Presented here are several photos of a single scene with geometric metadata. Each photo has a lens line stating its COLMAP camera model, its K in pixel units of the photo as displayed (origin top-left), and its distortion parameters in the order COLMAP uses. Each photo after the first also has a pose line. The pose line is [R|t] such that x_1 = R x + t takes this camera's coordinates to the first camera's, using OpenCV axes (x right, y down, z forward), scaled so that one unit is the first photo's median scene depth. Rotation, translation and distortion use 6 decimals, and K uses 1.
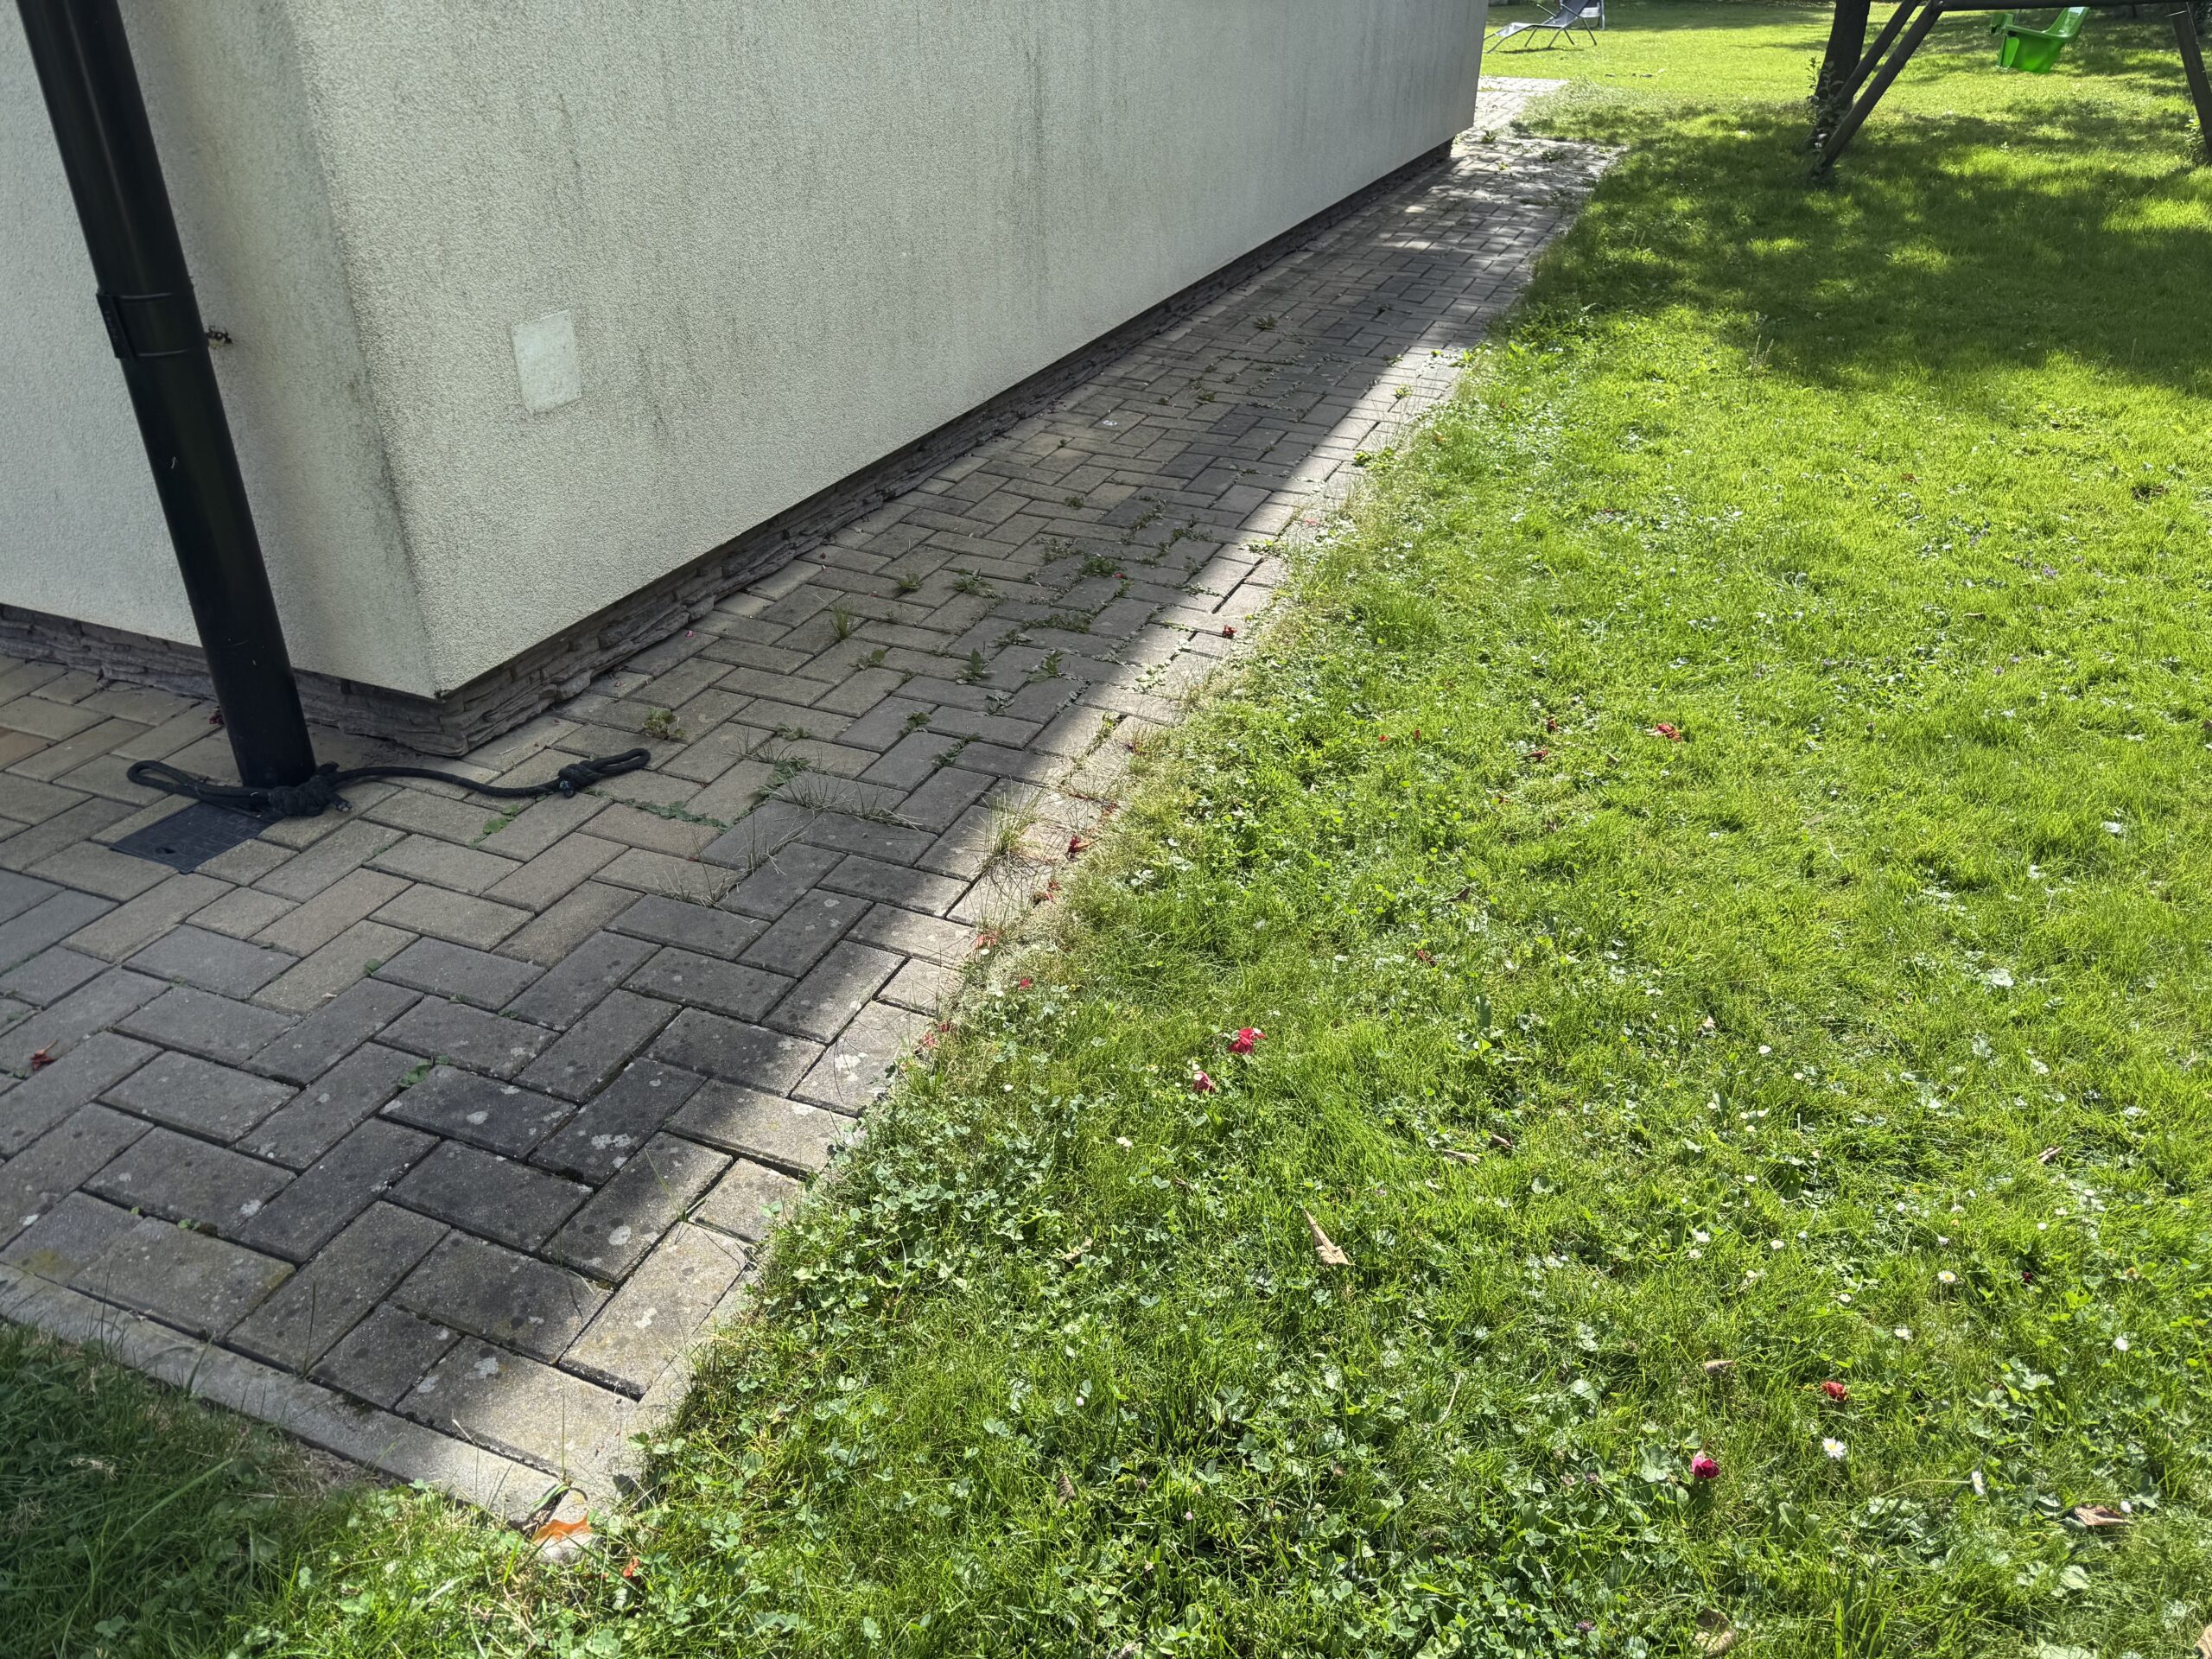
lens RADIAL K [[1547.4, 0, 1106.0], [0, 1547.4, 829.5], [0, 0, 1]] dist [-0.001421, -0.005664]
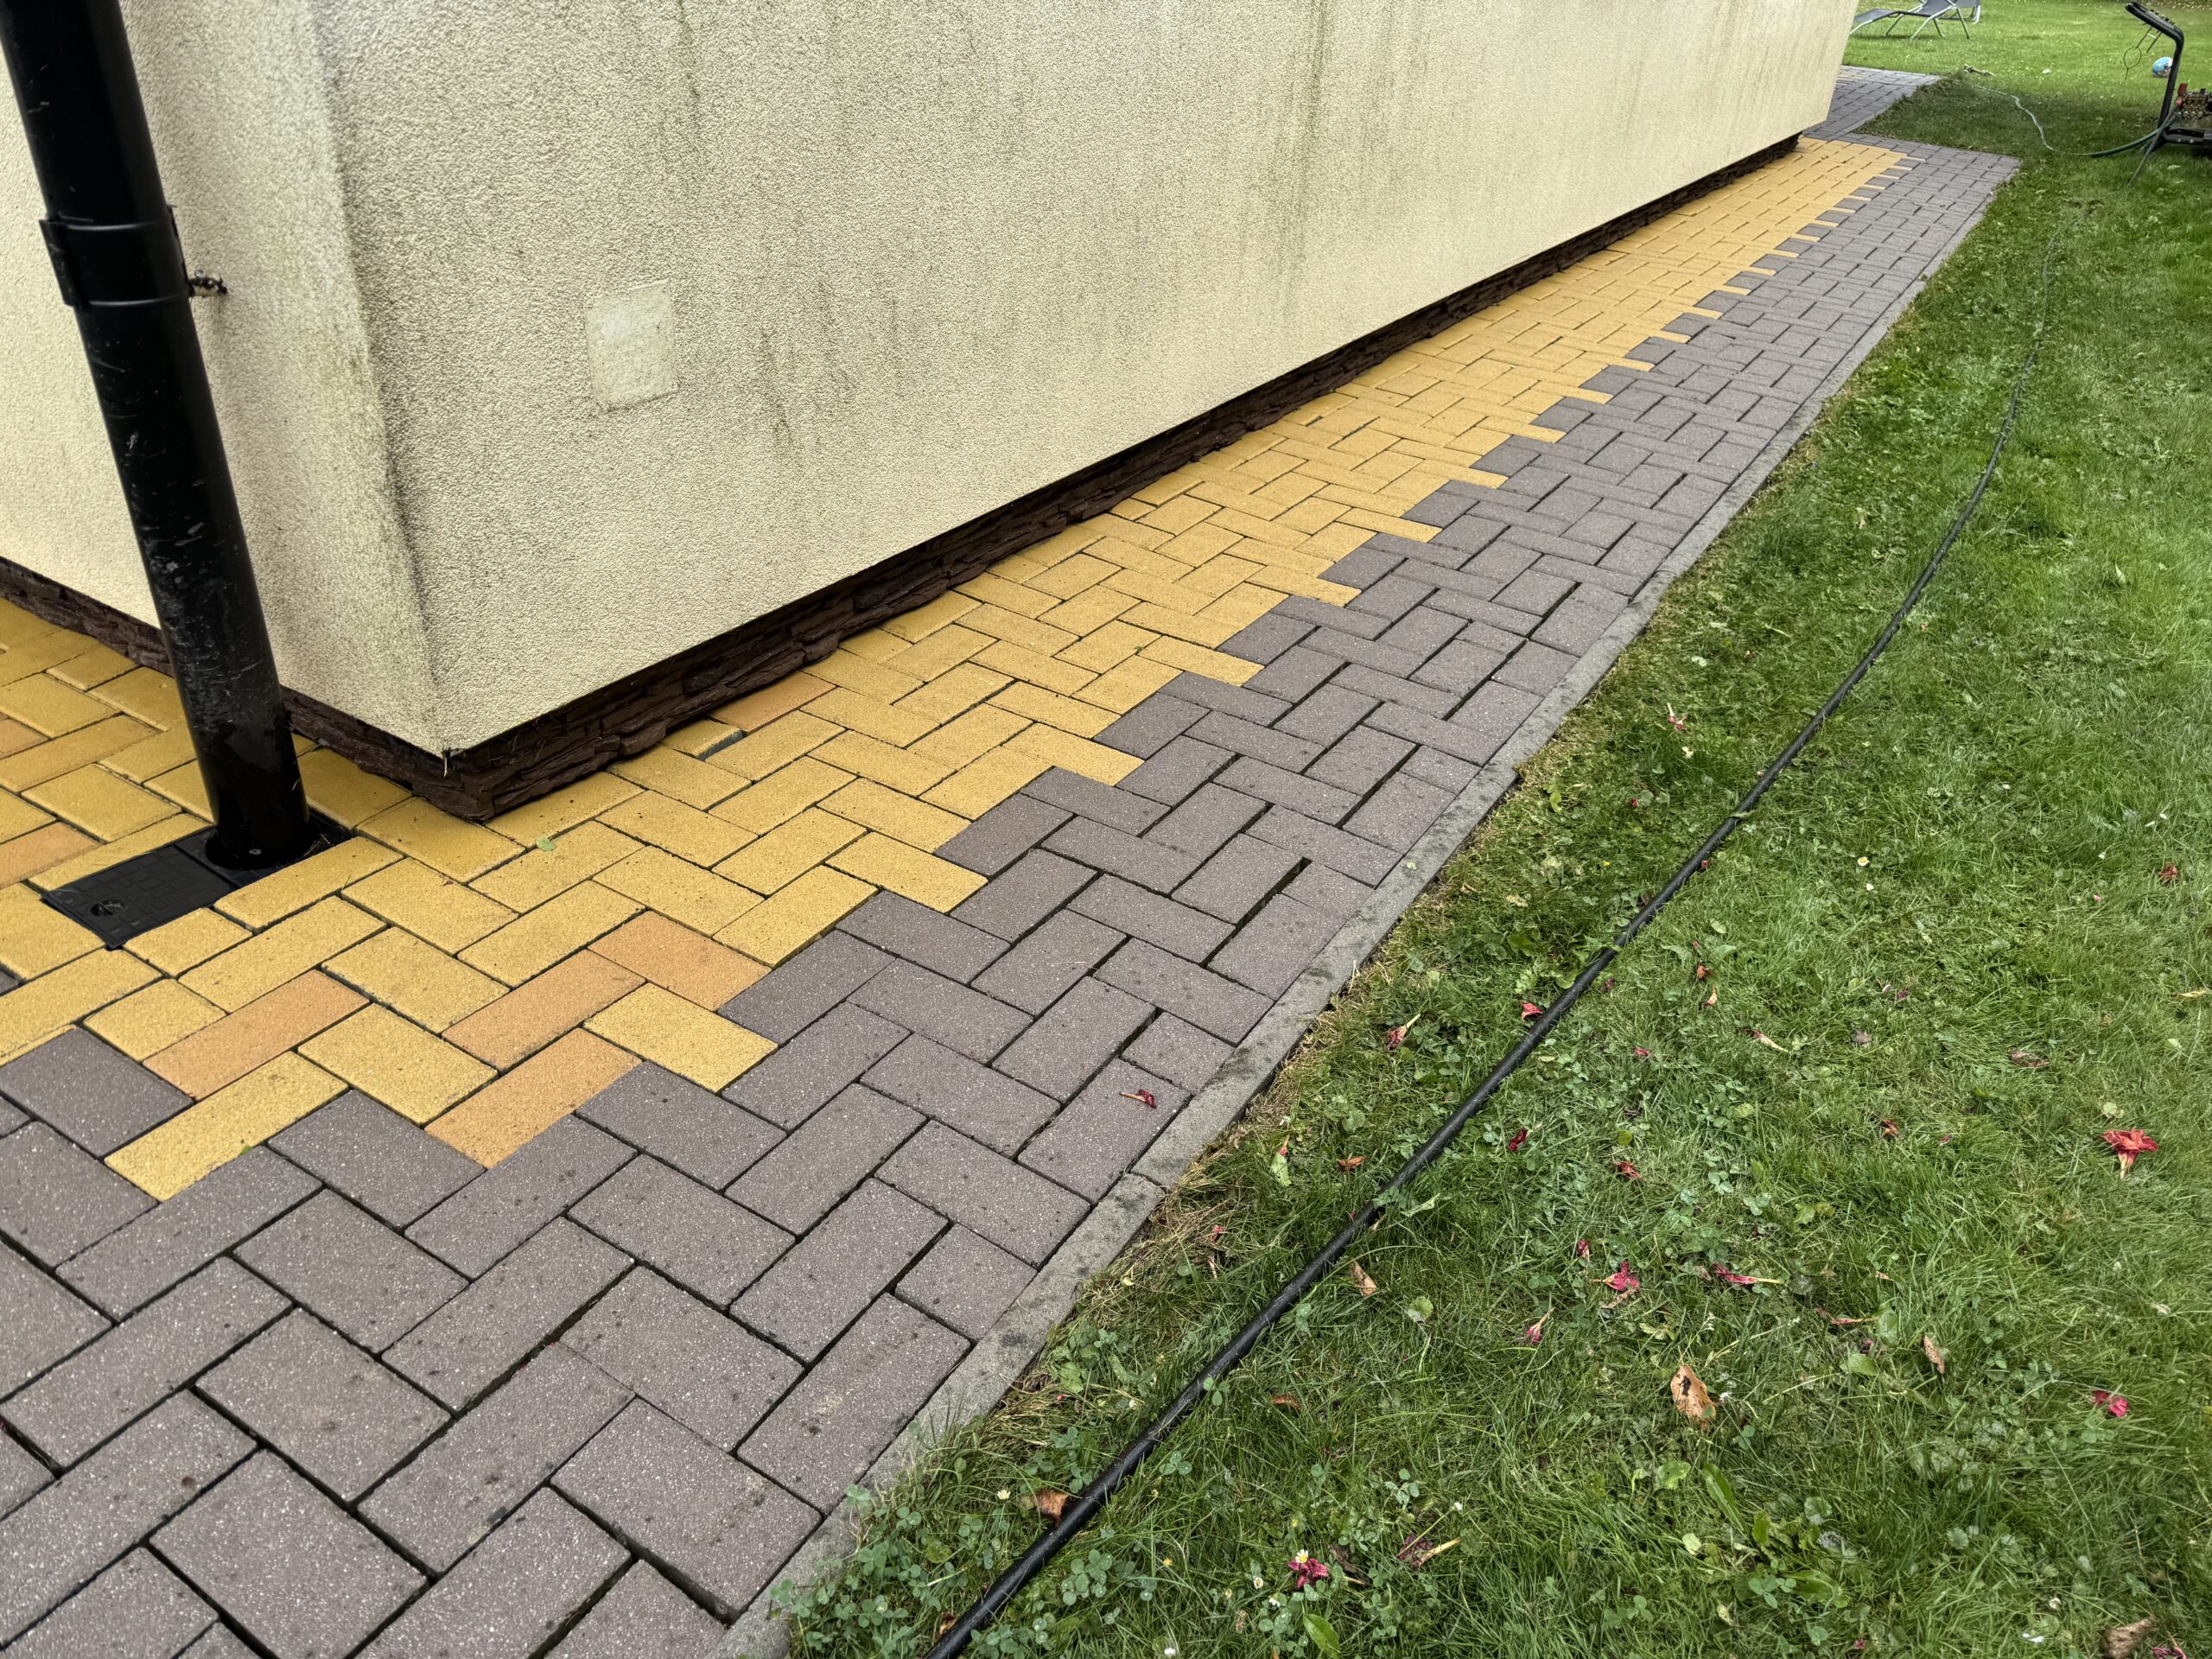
lens RADIAL K [[1554.0, 0, 1077.8], [0, 1554.0, 860.7], [0, 0, 1]] dist [0.044116, -0.072786]
pose [[0.981210, 0.131965, -0.140757, 0.008293], [-0.127077, 0.990951, 0.043213, -0.092084], [0.145186, -0.024514, 0.989101, 0.208250]]
